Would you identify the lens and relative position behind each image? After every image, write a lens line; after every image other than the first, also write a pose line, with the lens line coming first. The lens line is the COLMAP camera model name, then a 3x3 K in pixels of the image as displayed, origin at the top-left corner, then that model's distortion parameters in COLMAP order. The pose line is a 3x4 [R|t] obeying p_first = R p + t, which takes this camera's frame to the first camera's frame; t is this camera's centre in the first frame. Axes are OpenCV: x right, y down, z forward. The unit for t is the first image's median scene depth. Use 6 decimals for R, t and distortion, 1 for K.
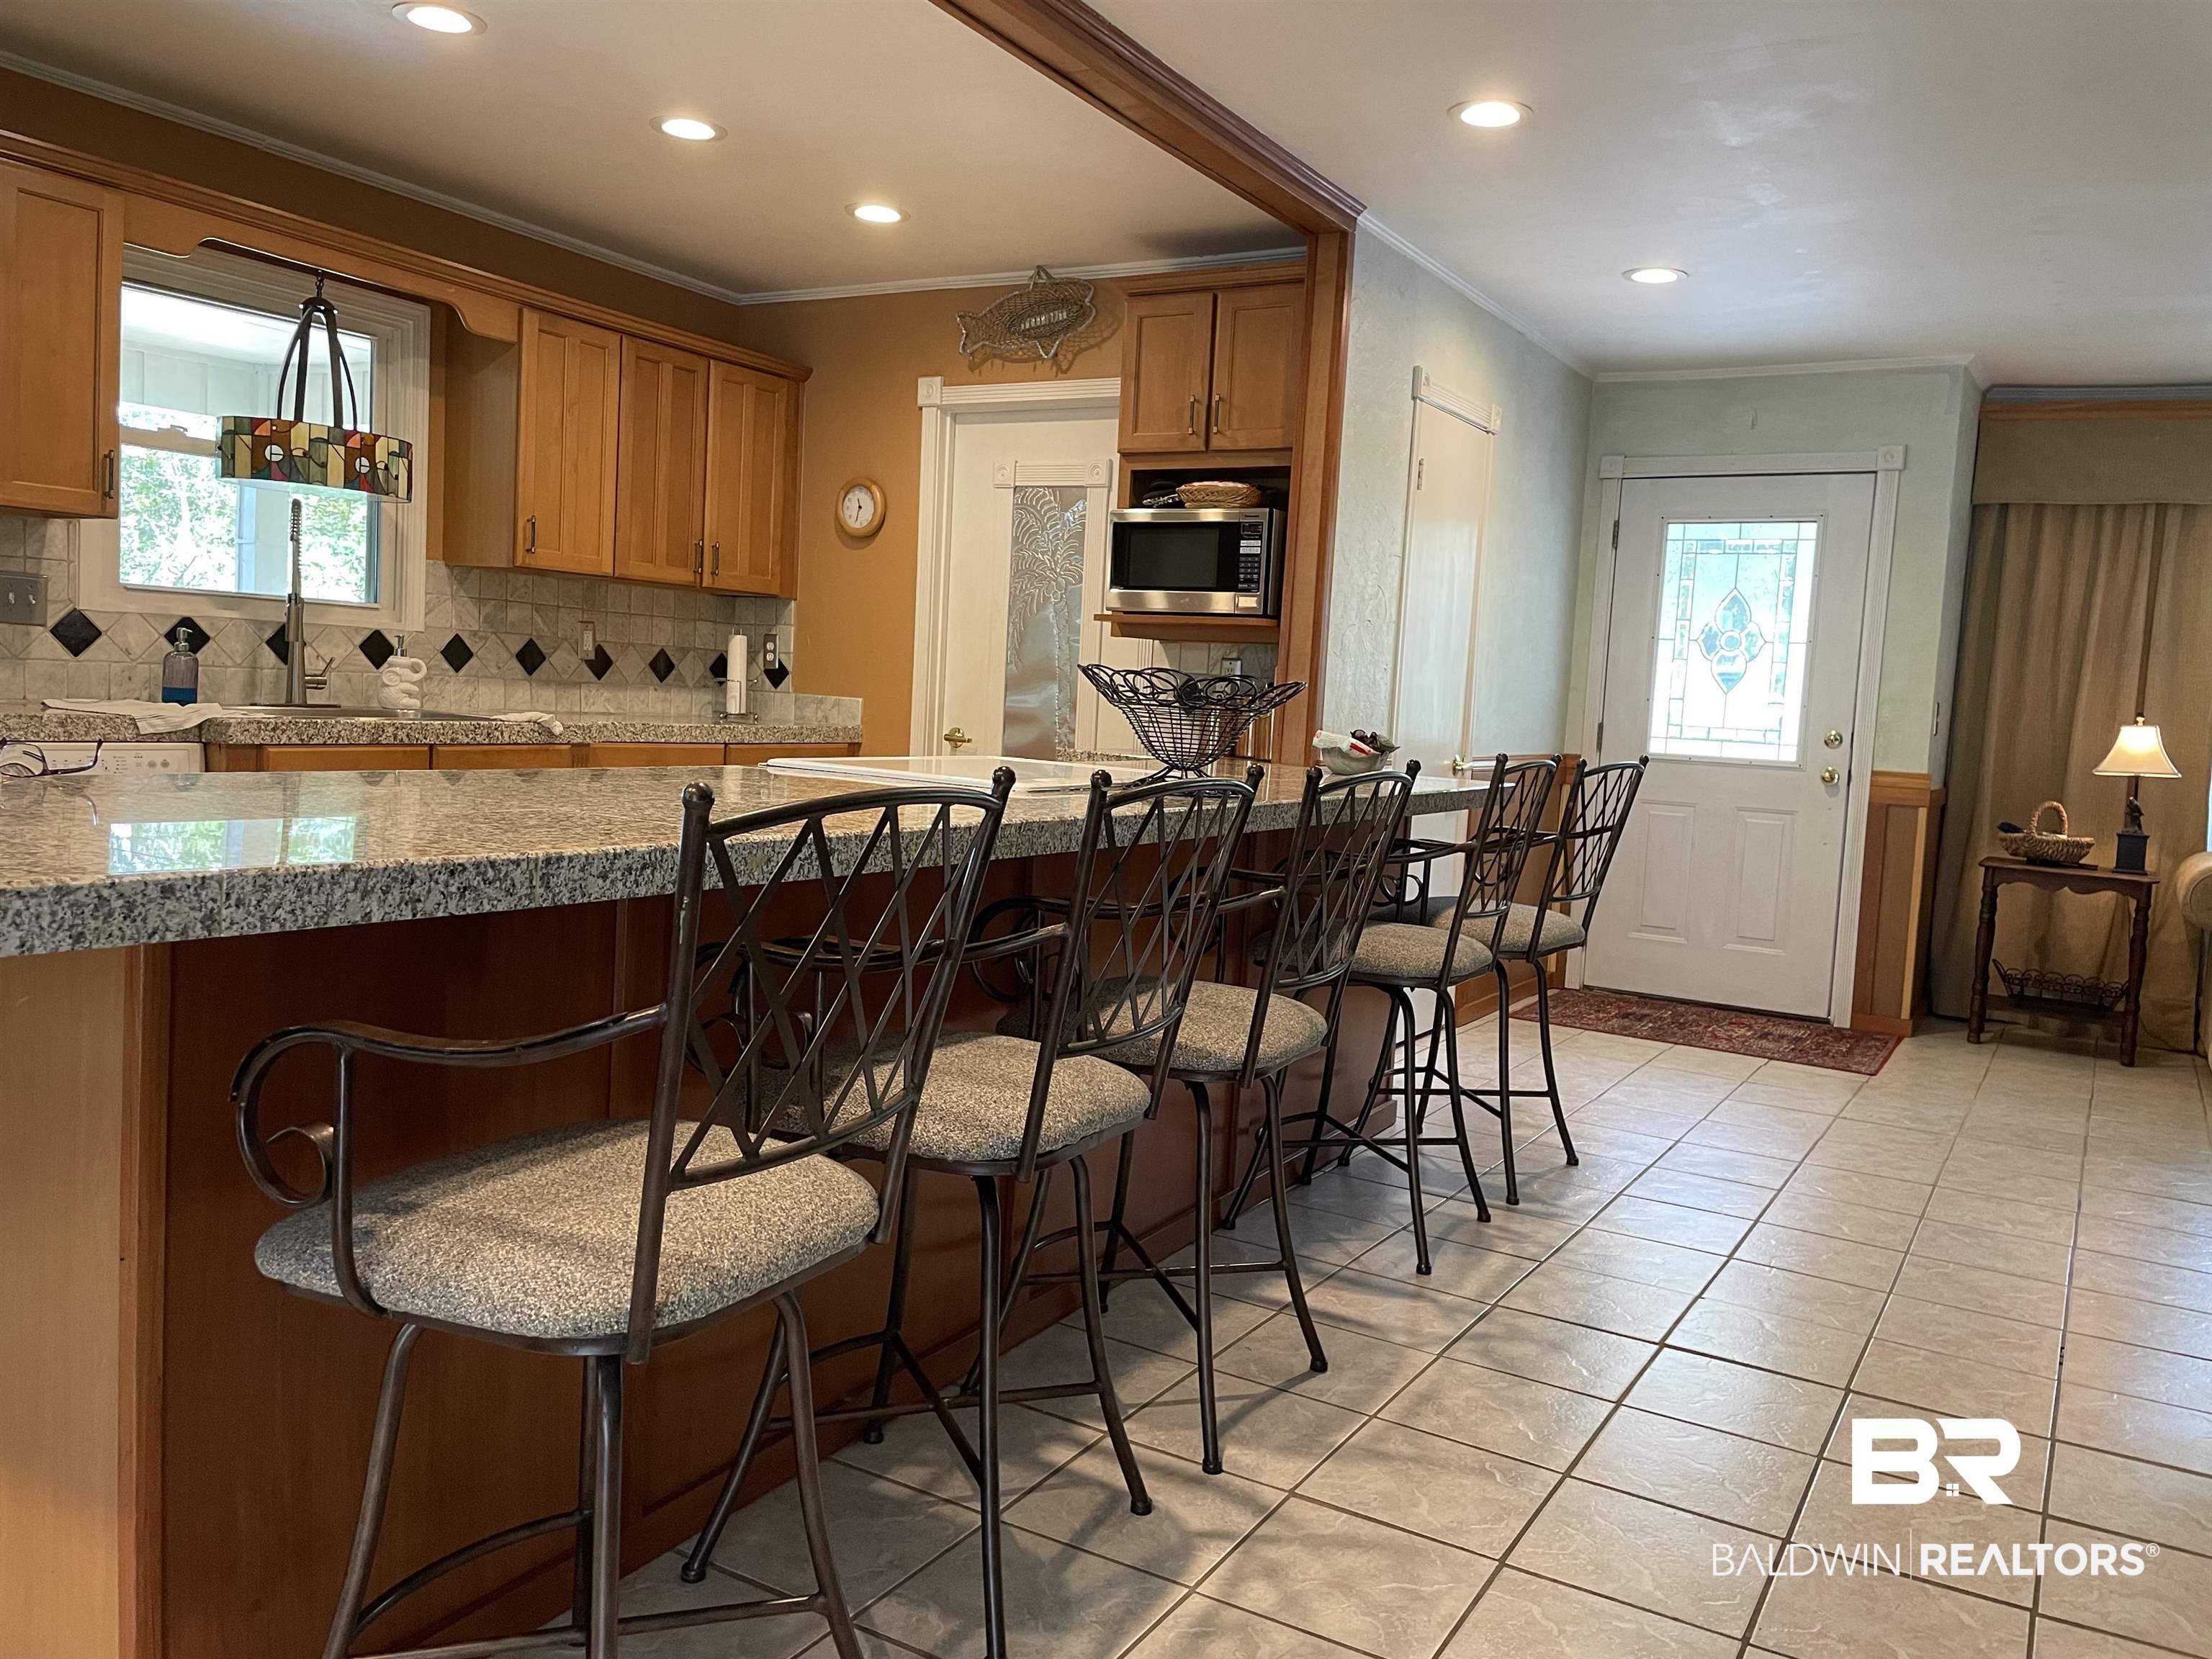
lens RADIAL K [[1669.3, 0, 1112.3], [0, 1669.3, 810.0], [0, 0, 1]] dist [0.095707, -0.115915]
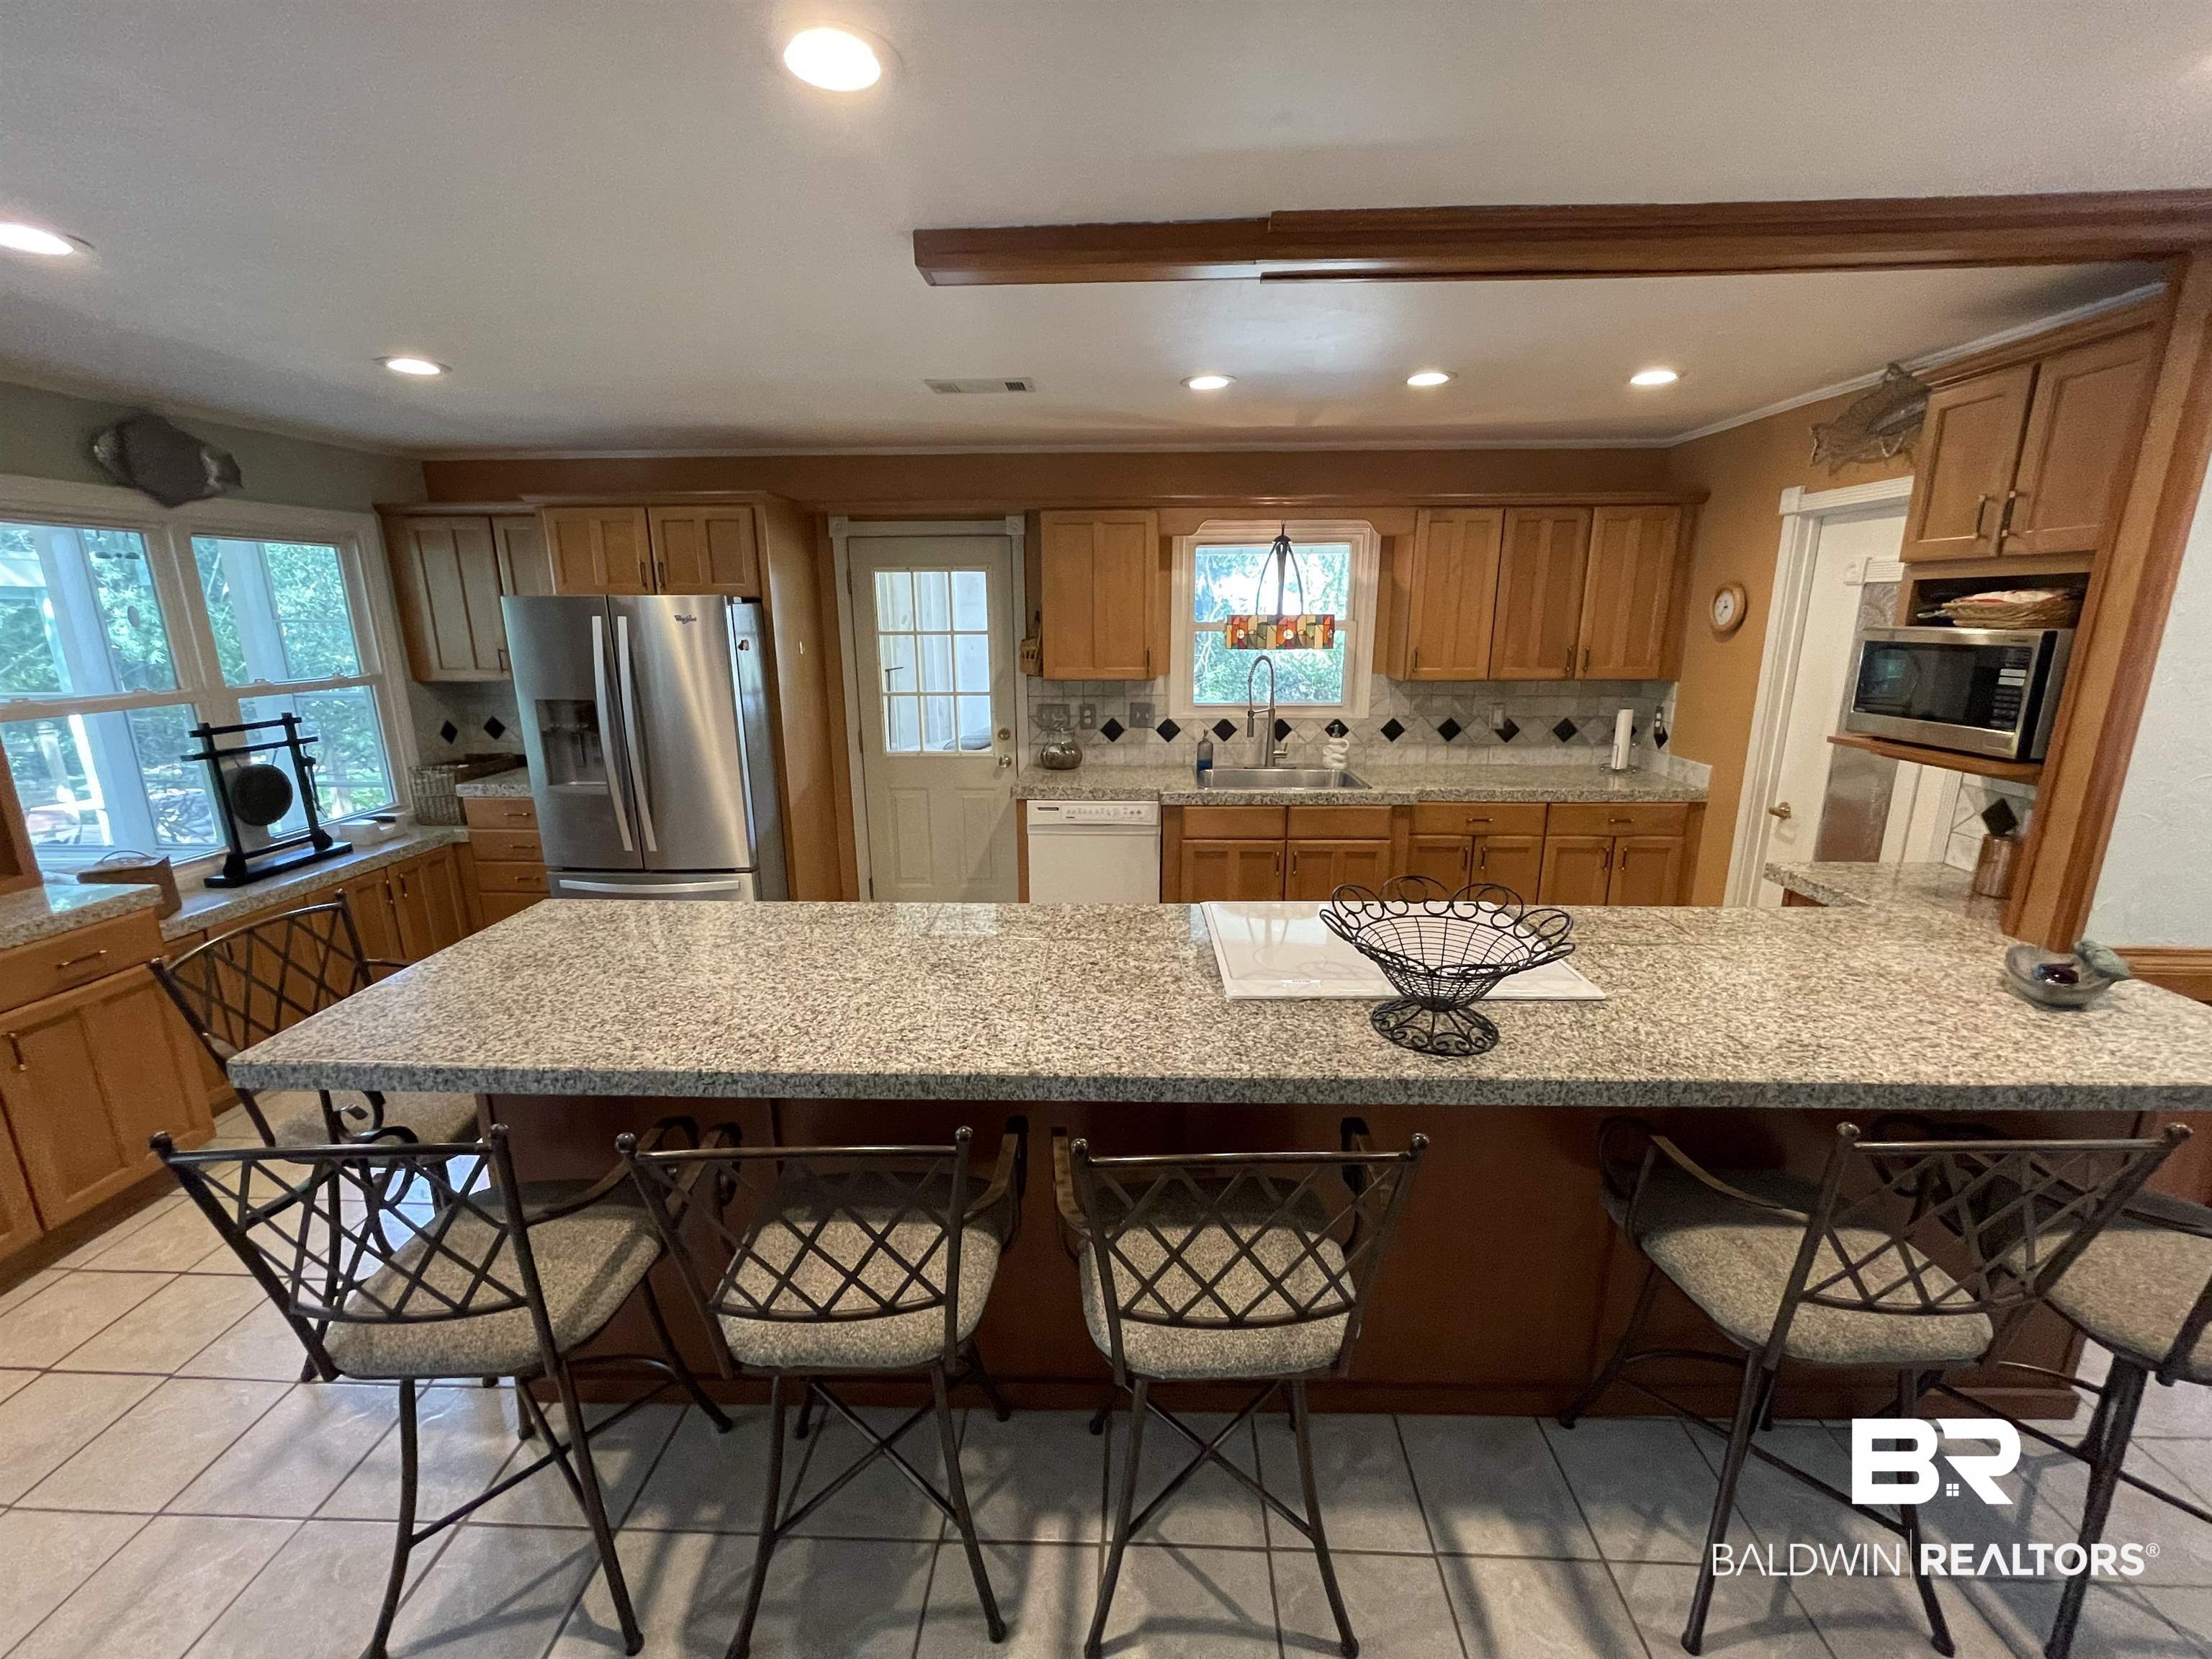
lens RADIAL K [[892.5, 0, 1108.7], [0, 892.5, 823.2], [0, 0, 1]] dist [0.001831, 0.000337]
pose [[0.479113, 0.146456, -0.865449, 0.254555], [-0.034107, 0.988343, 0.148371, -0.131125], [0.877090, -0.041569, 0.478524, 0.371473]]
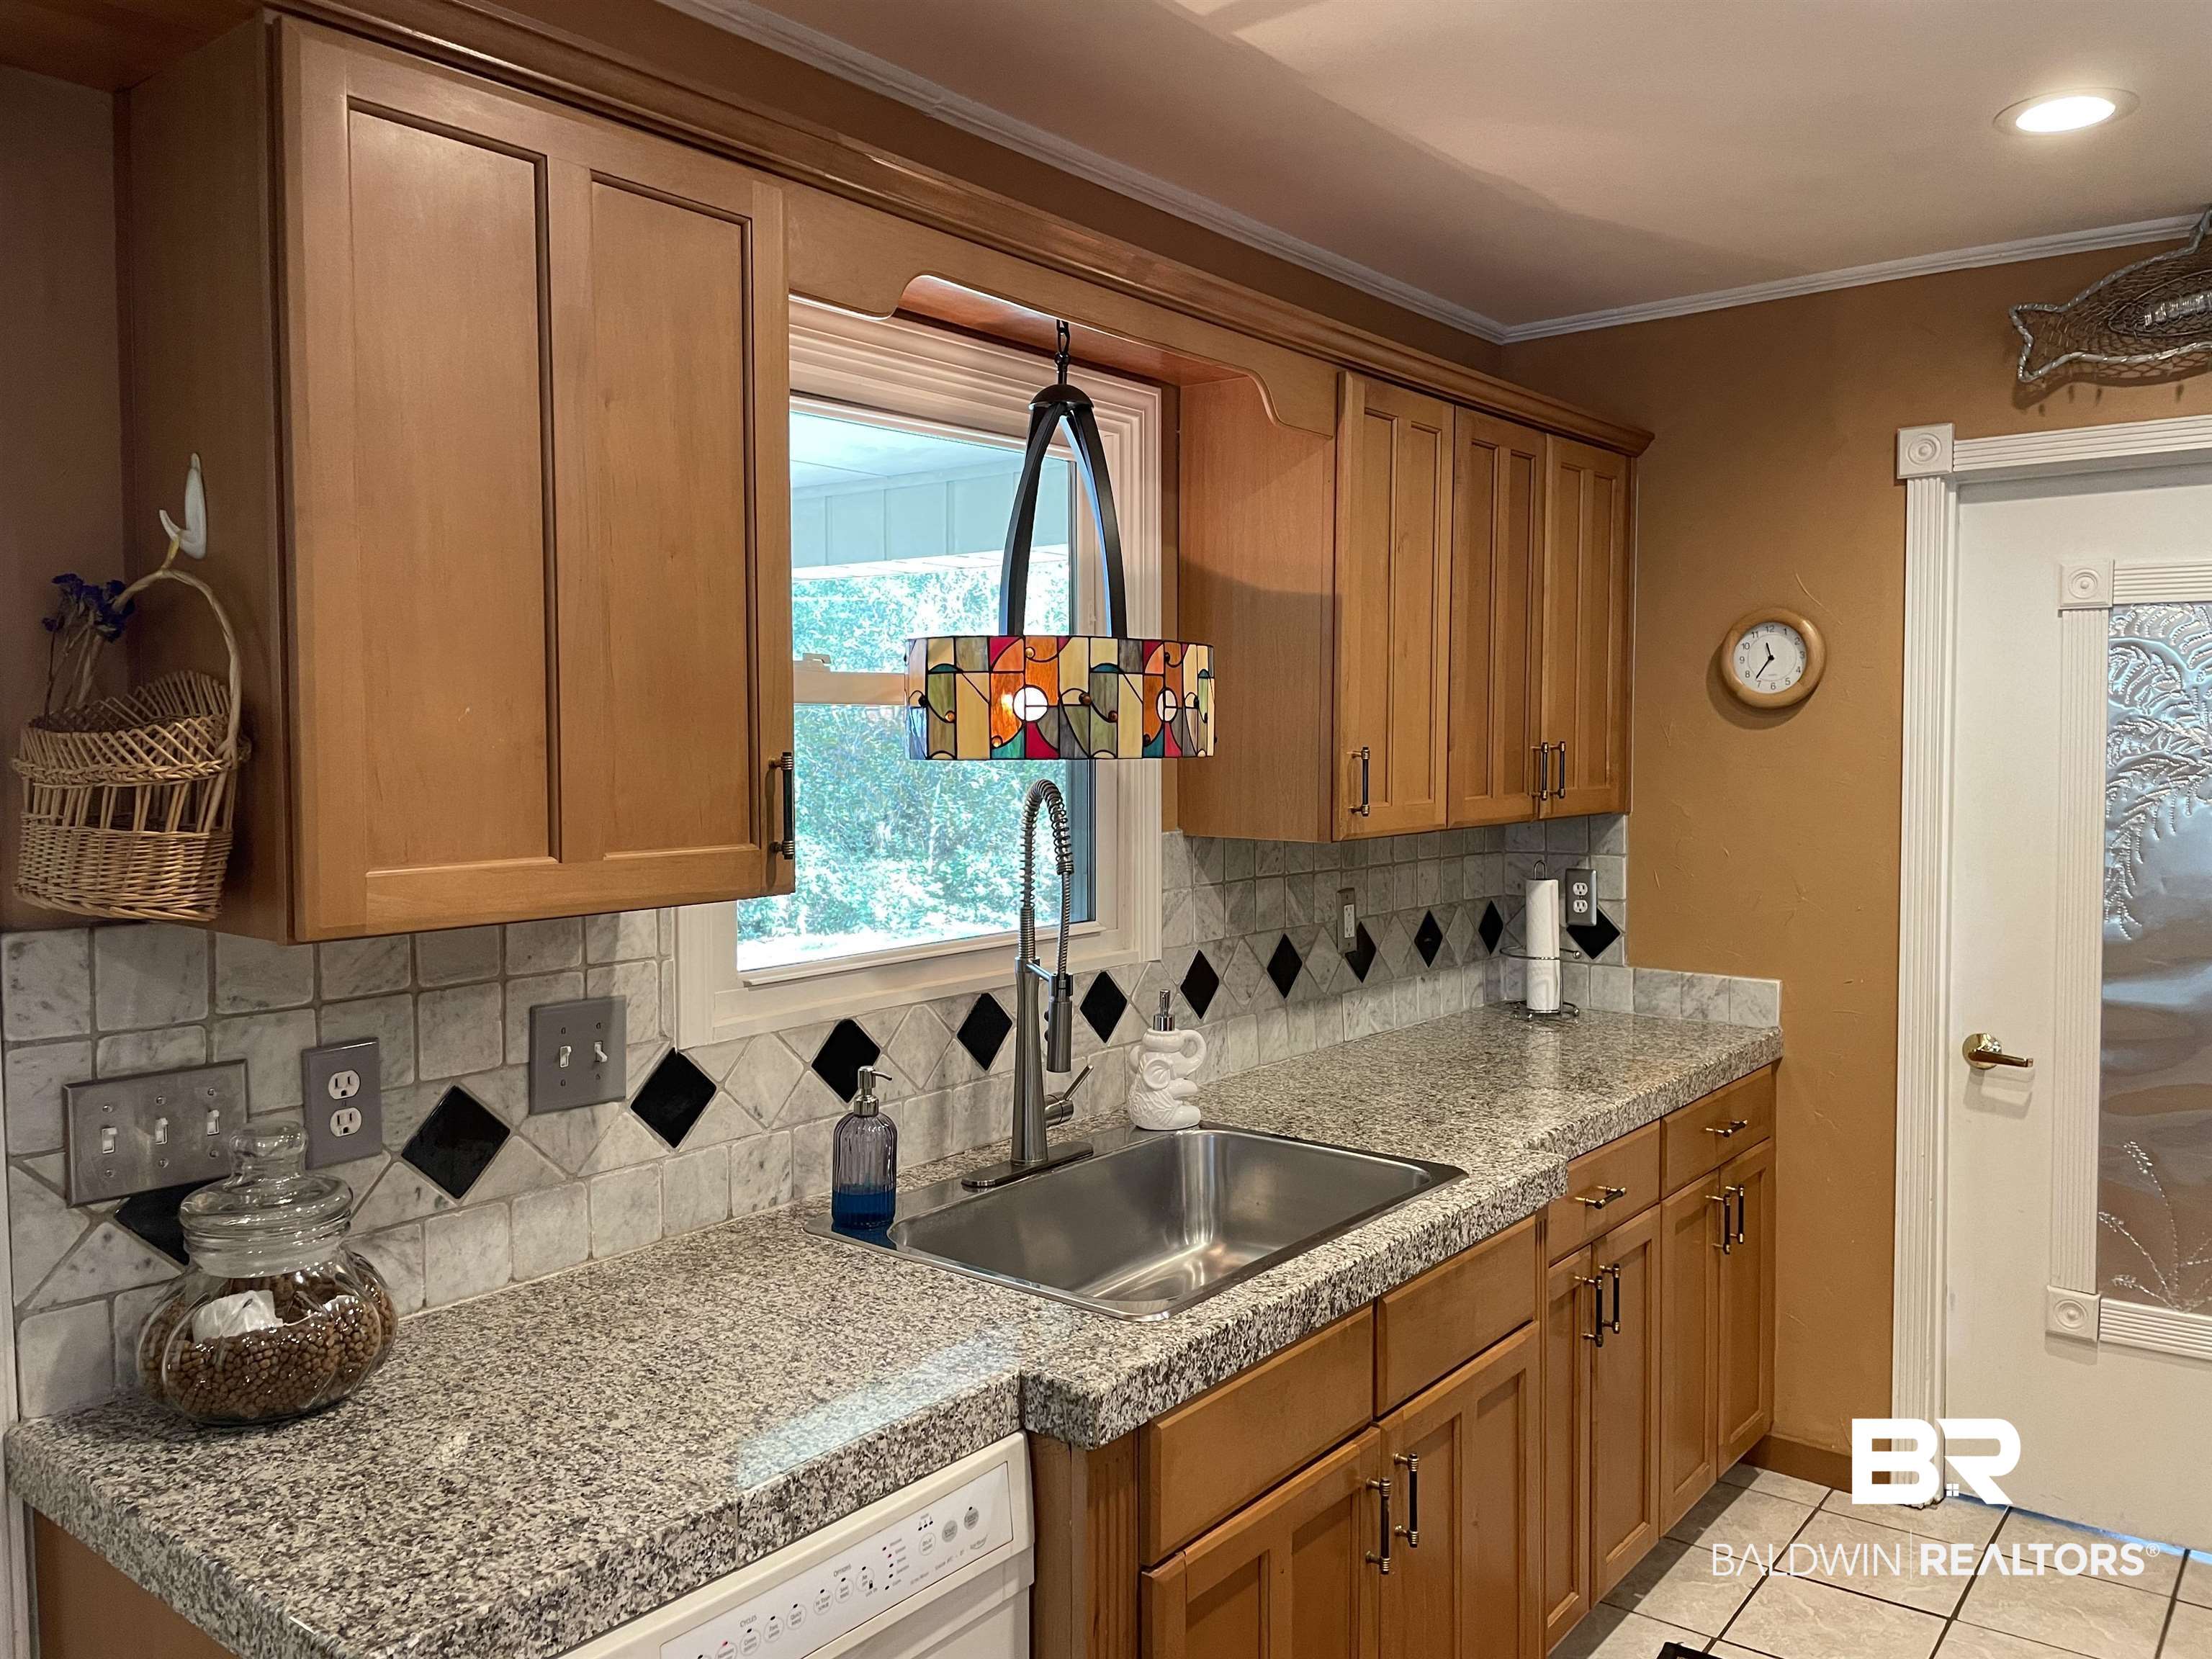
lens RADIAL K [[1669.3, 0, 1112.3], [0, 1669.3, 810.0], [0, 0, 1]] dist [0.095707, -0.115915]
pose [[0.988219, -0.053899, -0.143239, -0.357387], [0.049389, 0.998171, -0.034864, -0.143288], [0.144857, 0.027378, 0.989074, 0.466584]]
